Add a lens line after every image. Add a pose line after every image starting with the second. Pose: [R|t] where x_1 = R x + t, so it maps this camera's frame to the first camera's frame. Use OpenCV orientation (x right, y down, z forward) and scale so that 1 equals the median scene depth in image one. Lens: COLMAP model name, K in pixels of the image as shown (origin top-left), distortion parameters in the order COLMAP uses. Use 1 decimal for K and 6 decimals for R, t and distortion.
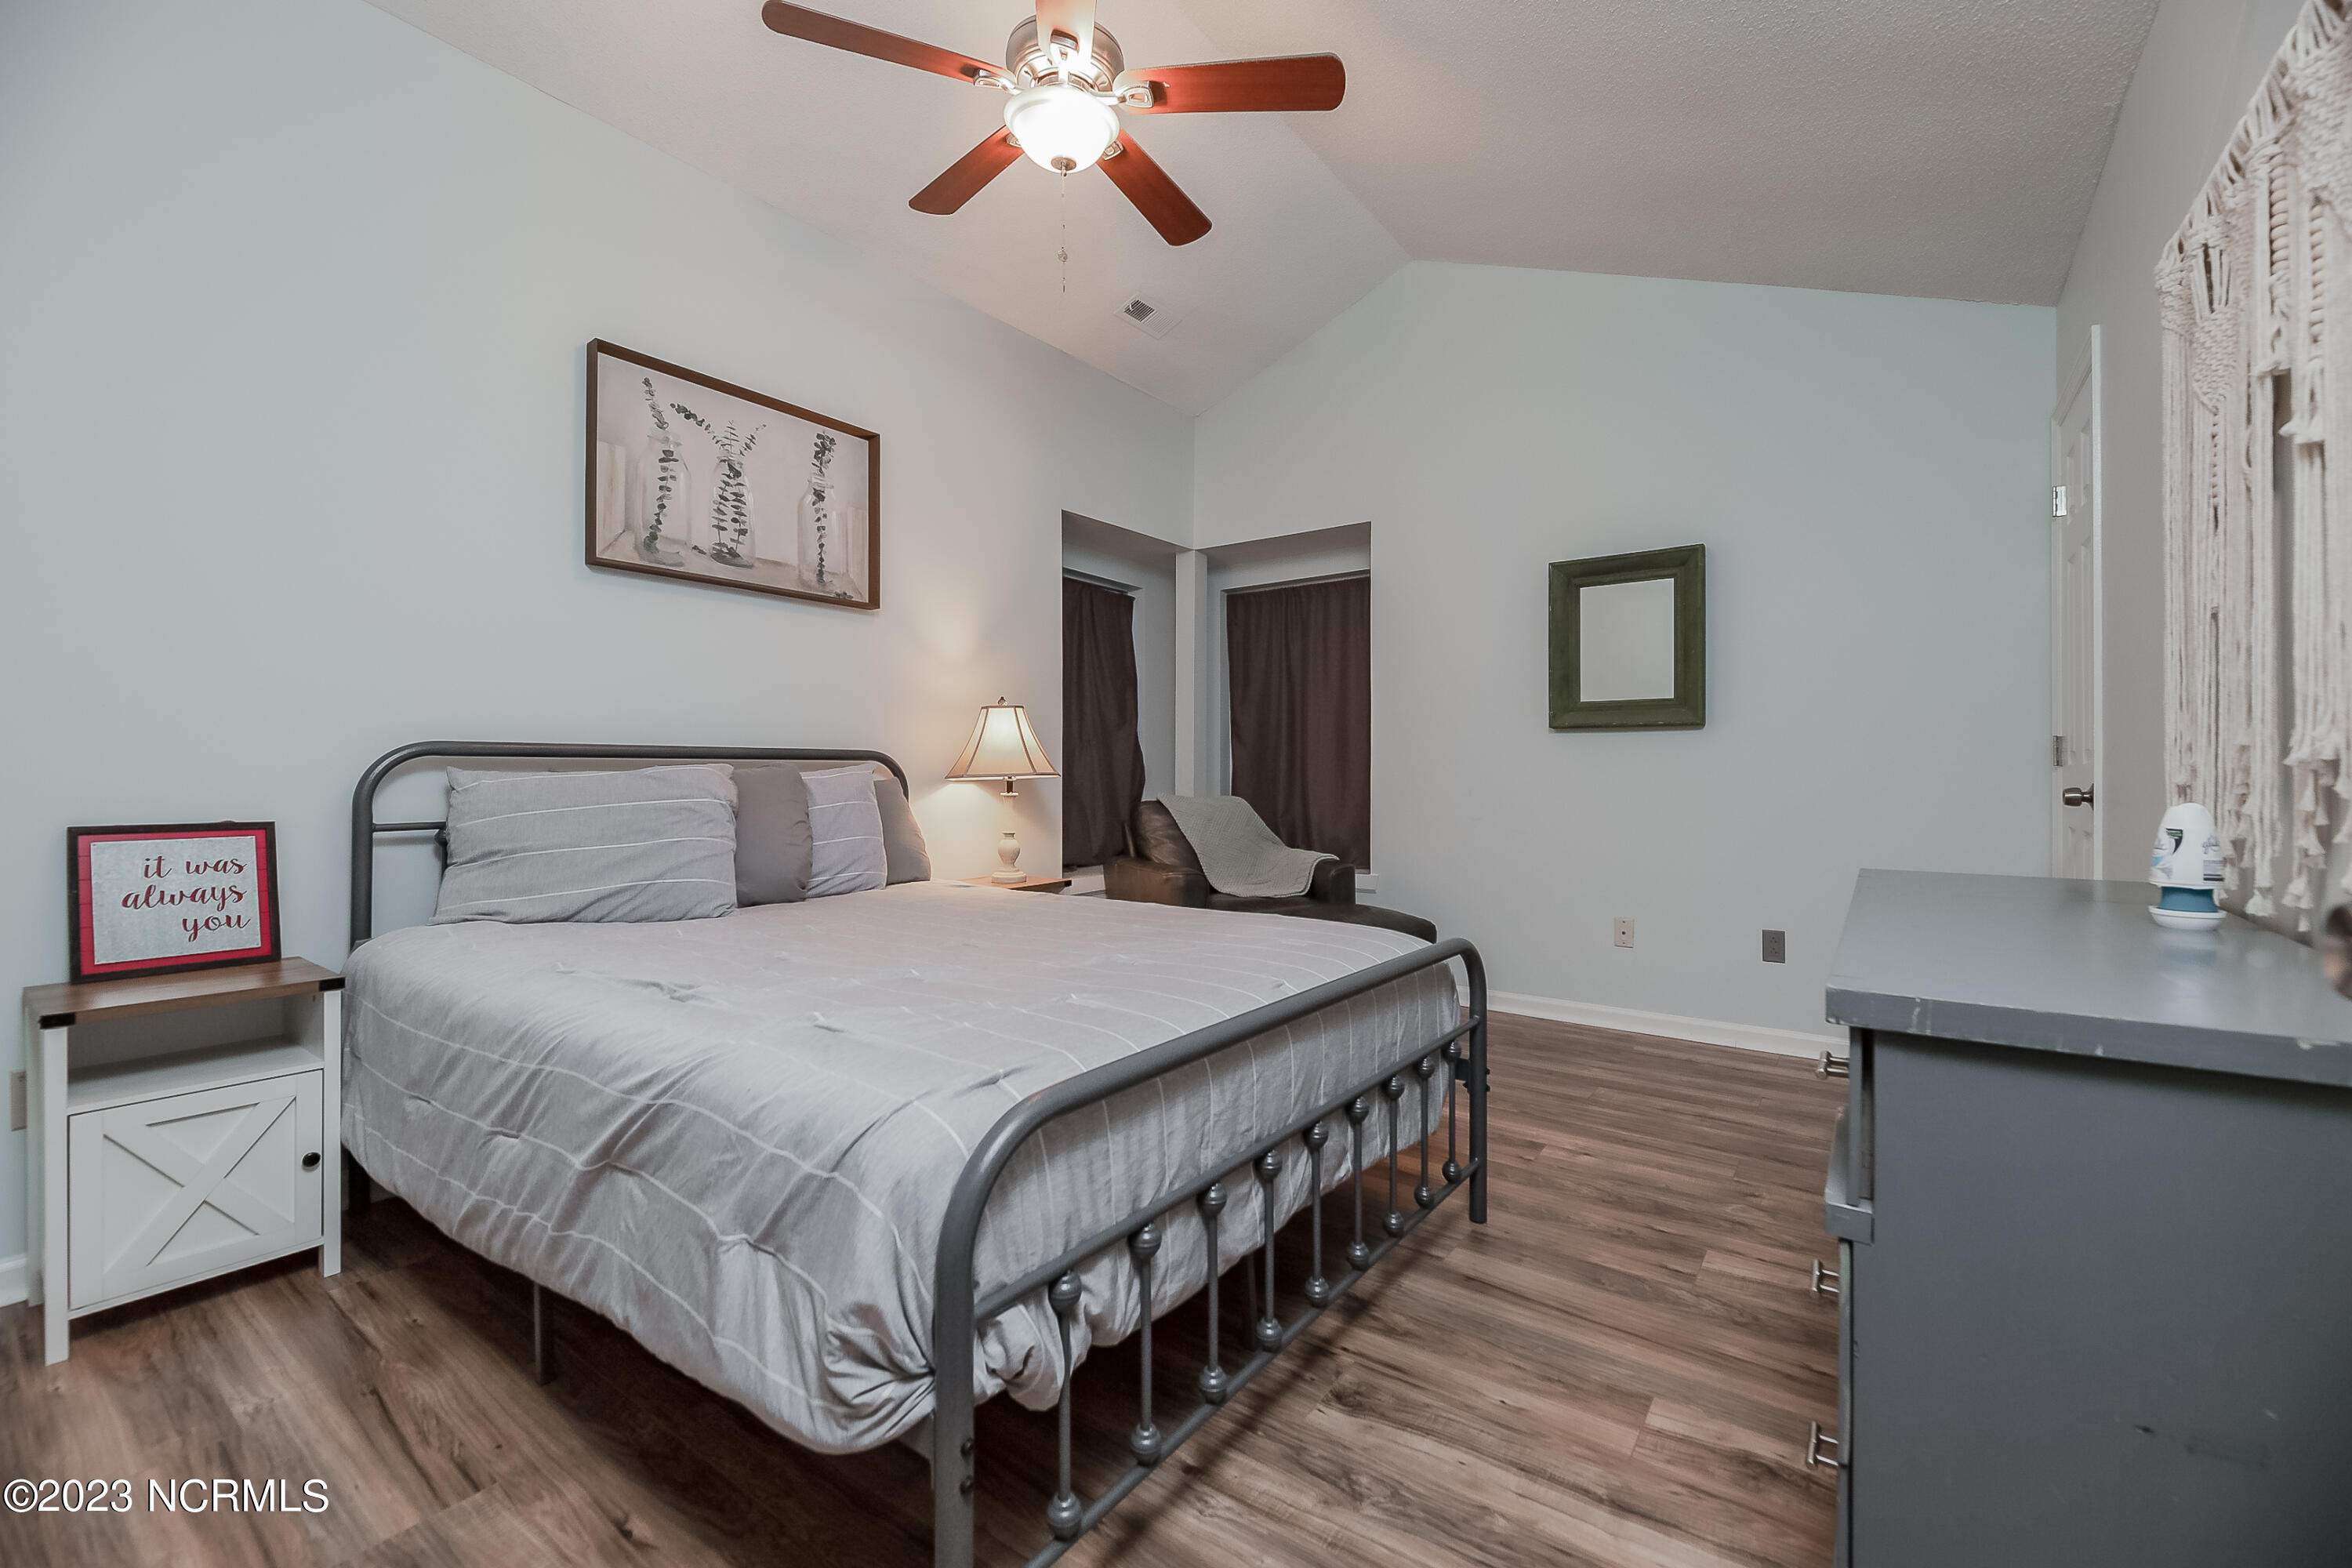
lens RADIAL K [[972.1, 0, 1189.6], [0, 972.1, 773.4], [0, 0, 1]] dist [0.000627, -0.003260]
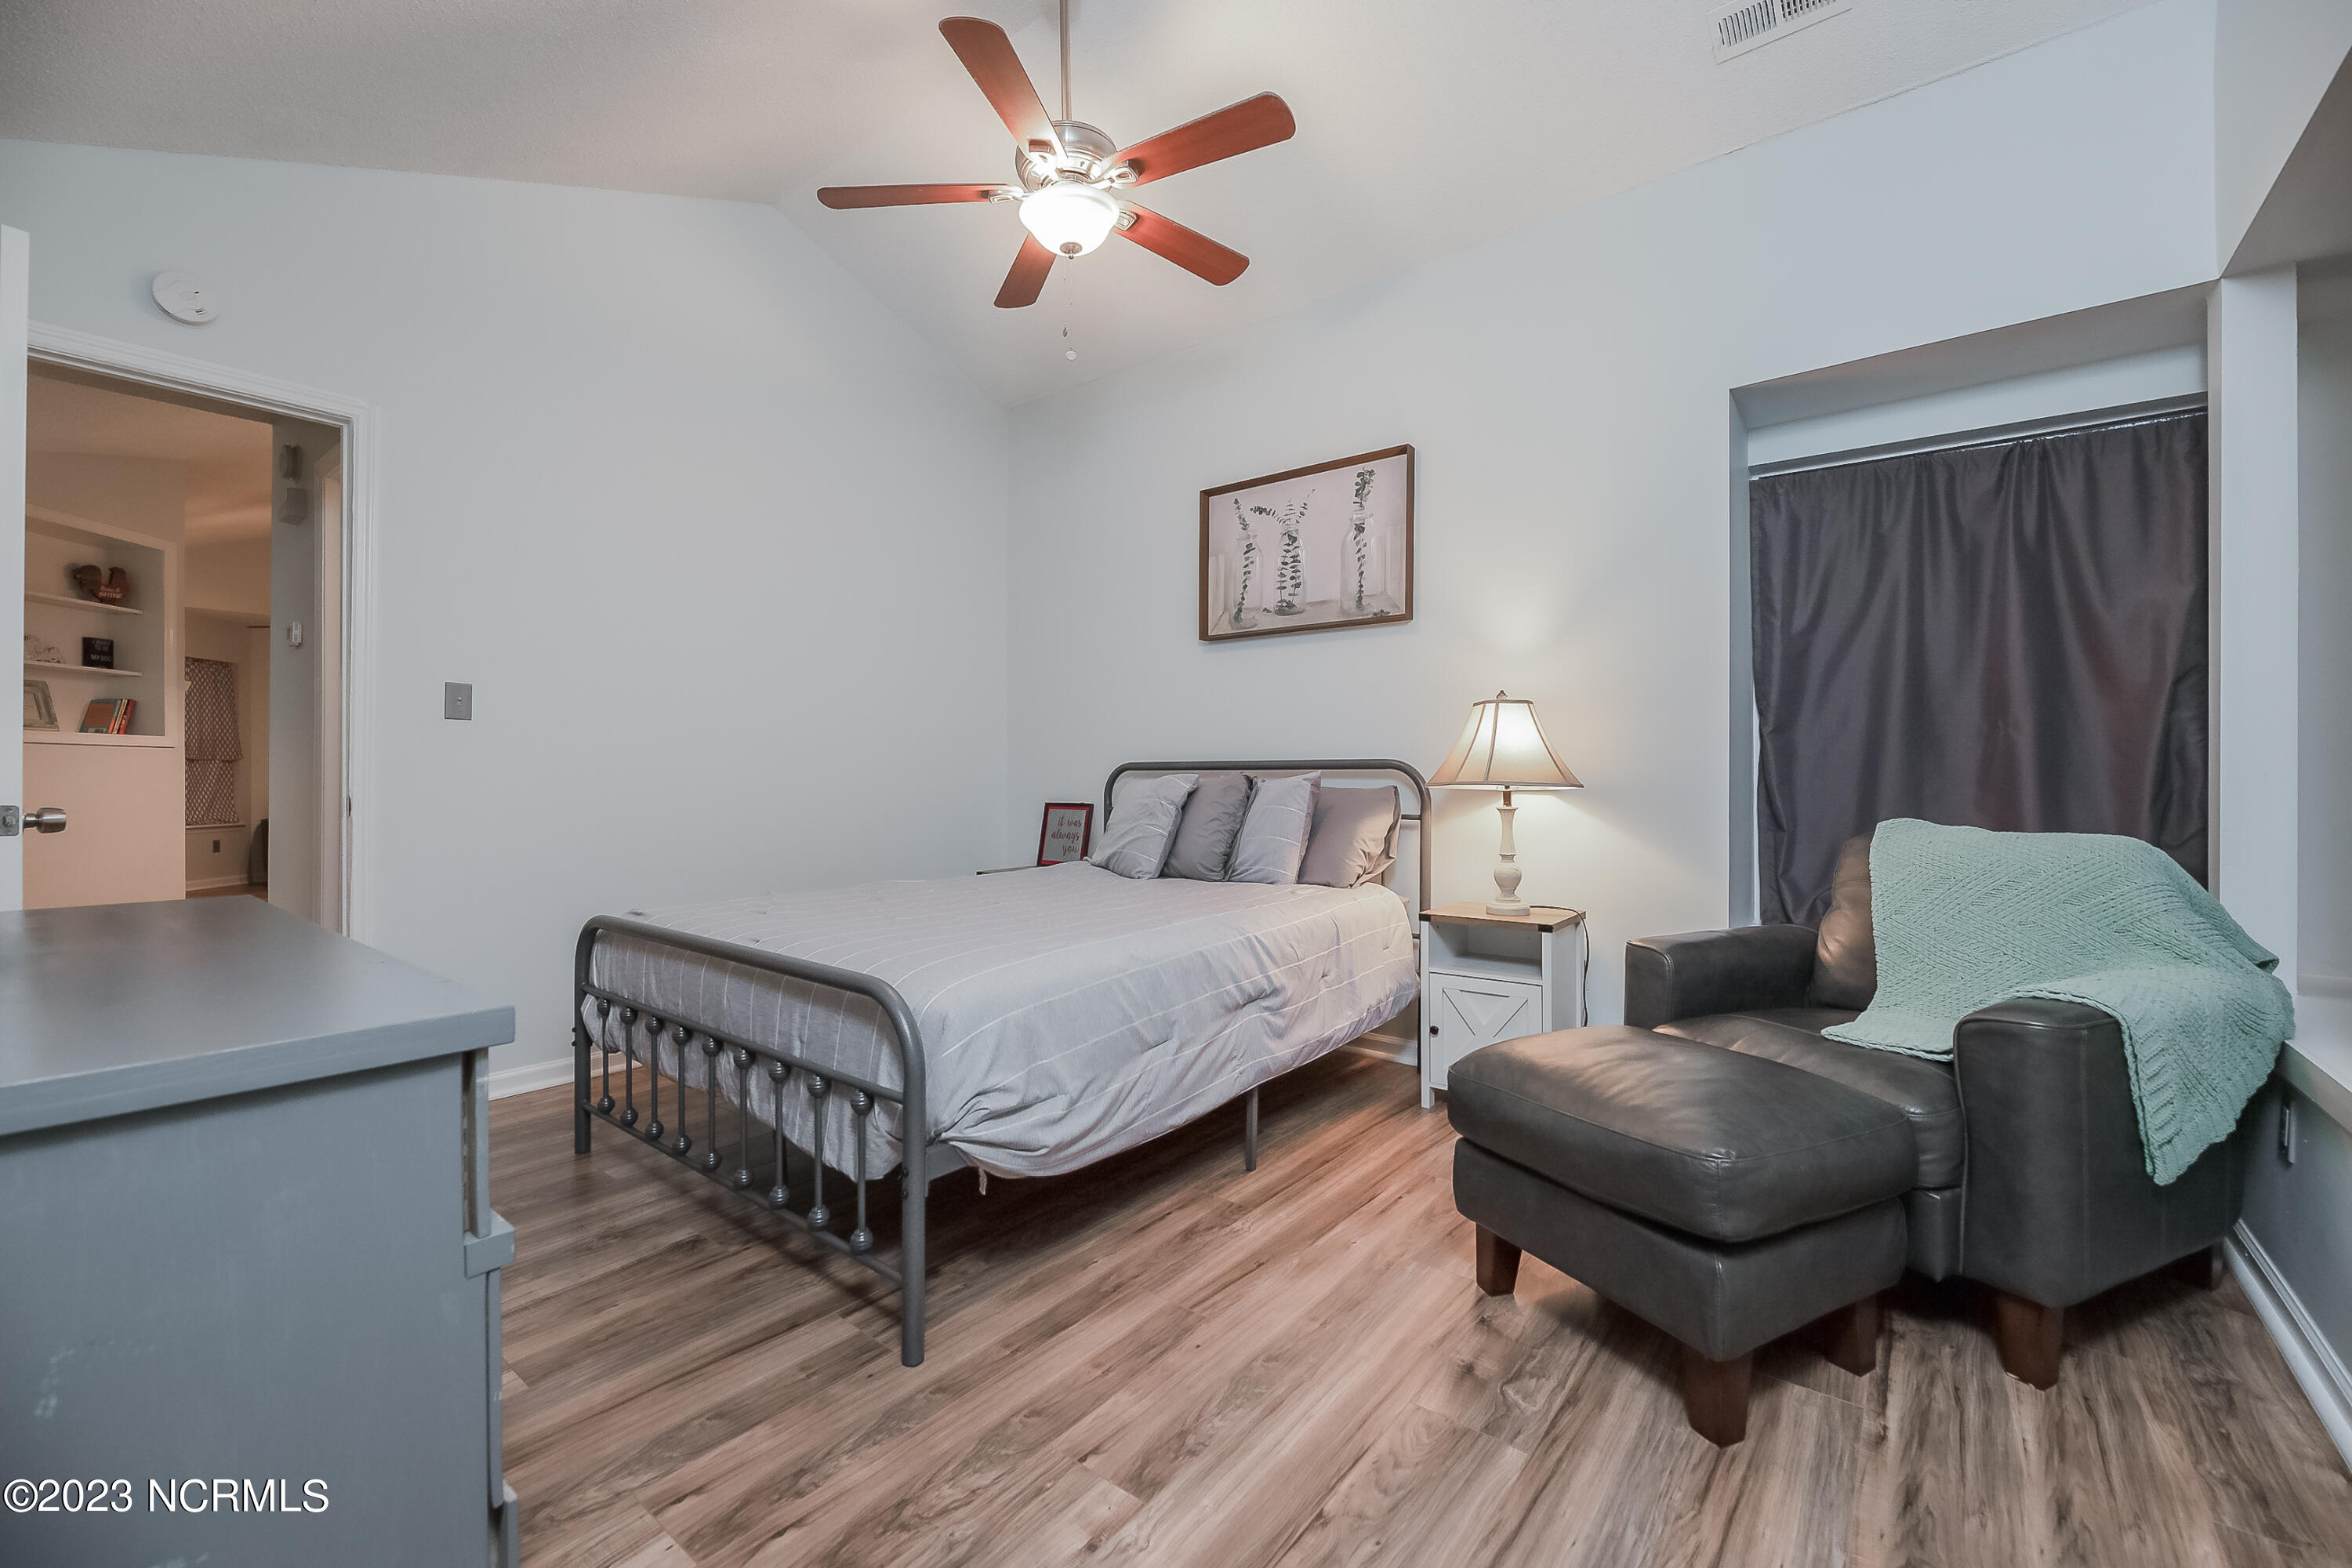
lens RADIAL K [[972.1, 0, 1188.2], [0, 972.1, 780.5], [0, 0, 1]] dist [0.000627, -0.003260]
pose [[-0.047400, 0.002103, -0.998874, 0.802470], [-0.003900, 0.999990, 0.002291, -0.003696], [0.998868, 0.004004, -0.047392, 0.951024]]
